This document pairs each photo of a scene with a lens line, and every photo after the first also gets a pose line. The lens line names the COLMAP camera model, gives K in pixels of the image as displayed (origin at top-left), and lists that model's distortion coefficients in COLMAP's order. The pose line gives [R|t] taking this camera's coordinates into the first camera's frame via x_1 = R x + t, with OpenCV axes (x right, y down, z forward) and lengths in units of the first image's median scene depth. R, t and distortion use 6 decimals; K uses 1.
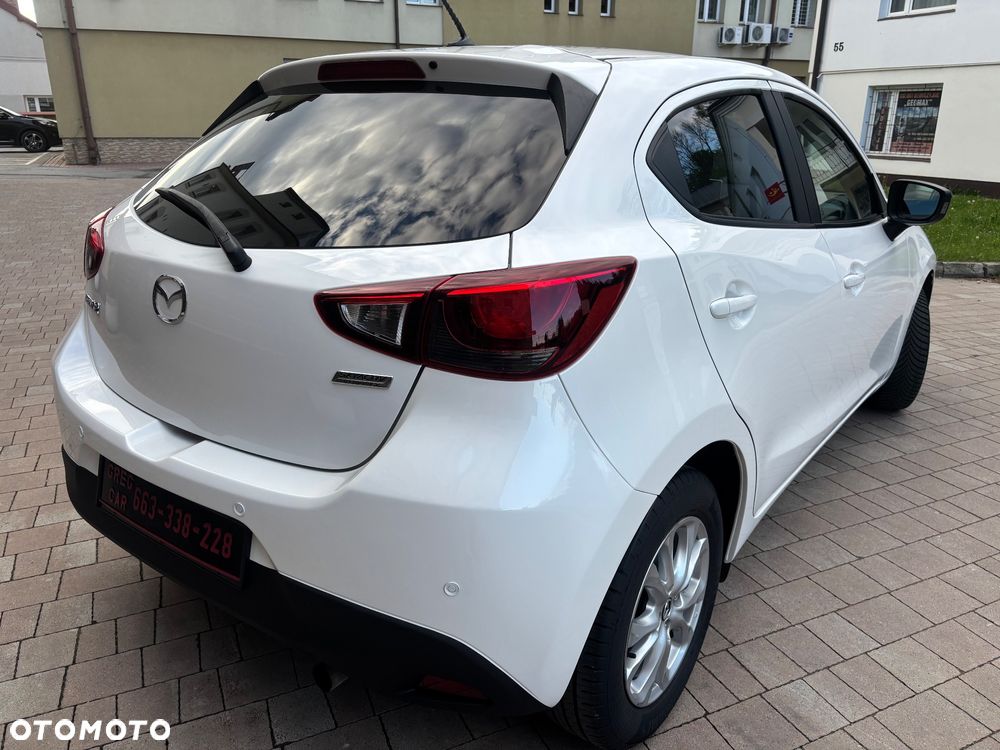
lens RADIAL K [[760.0, 0, 506.8], [0, 760.0, 381.6], [0, 0, 1]] dist [0.048027, -0.046230]
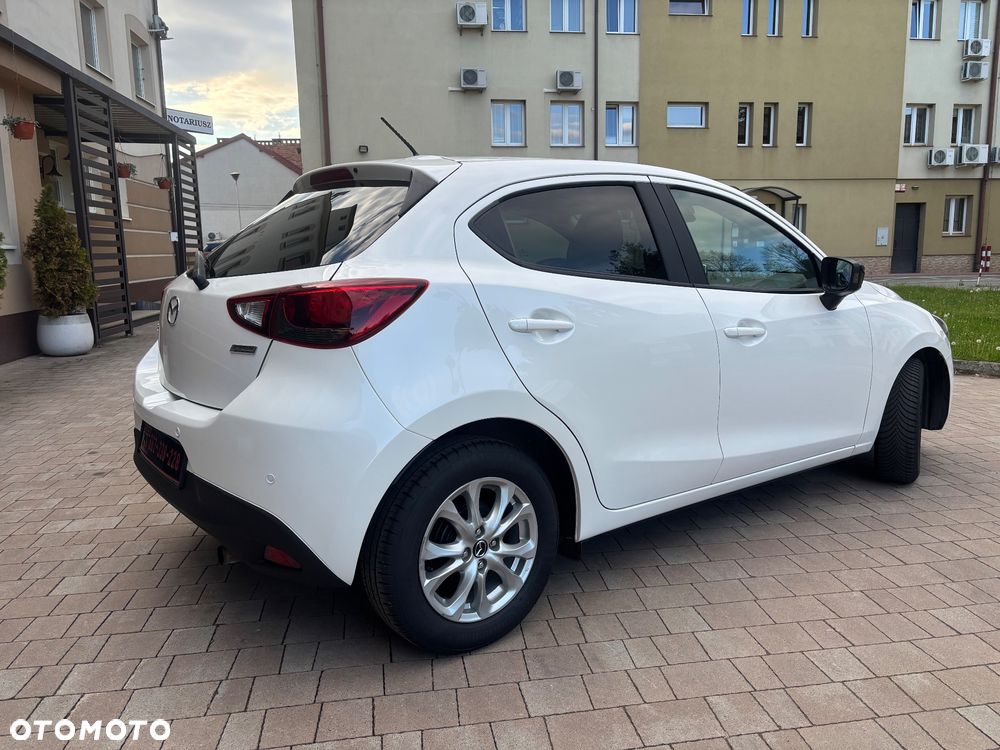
lens RADIAL K [[760.0, 0, 517.2], [0, 760.0, 372.6], [0, 0, 1]] dist [0.048027, -0.046230]
pose [[0.963388, 0.023163, -0.267108, 0.055757], [-0.068619, 0.984382, -0.162125, 0.018703], [0.259181, 0.174518, 0.949931, -0.026599]]
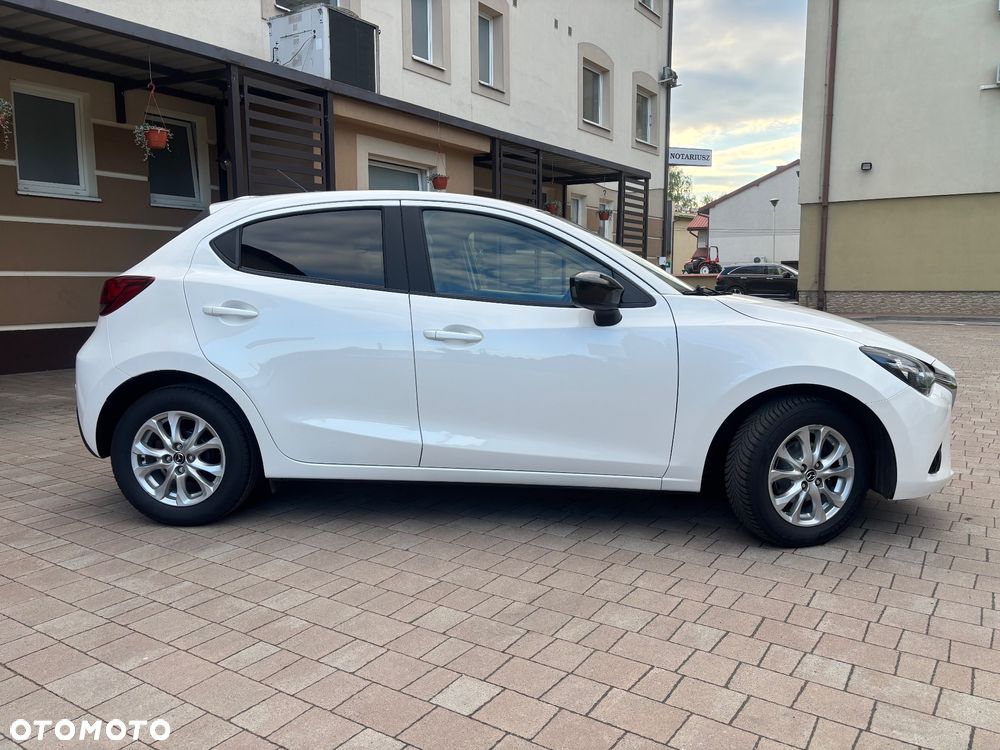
lens RADIAL K [[760.0, 0, 513.9], [0, 760.0, 374.6], [0, 0, 1]] dist [0.048027, -0.046230]
pose [[0.526081, 0.099389, -0.844607, 0.209826], [-0.274417, 0.959861, -0.057975, -0.002994], [0.804943, 0.262275, 0.532239, 0.052824]]
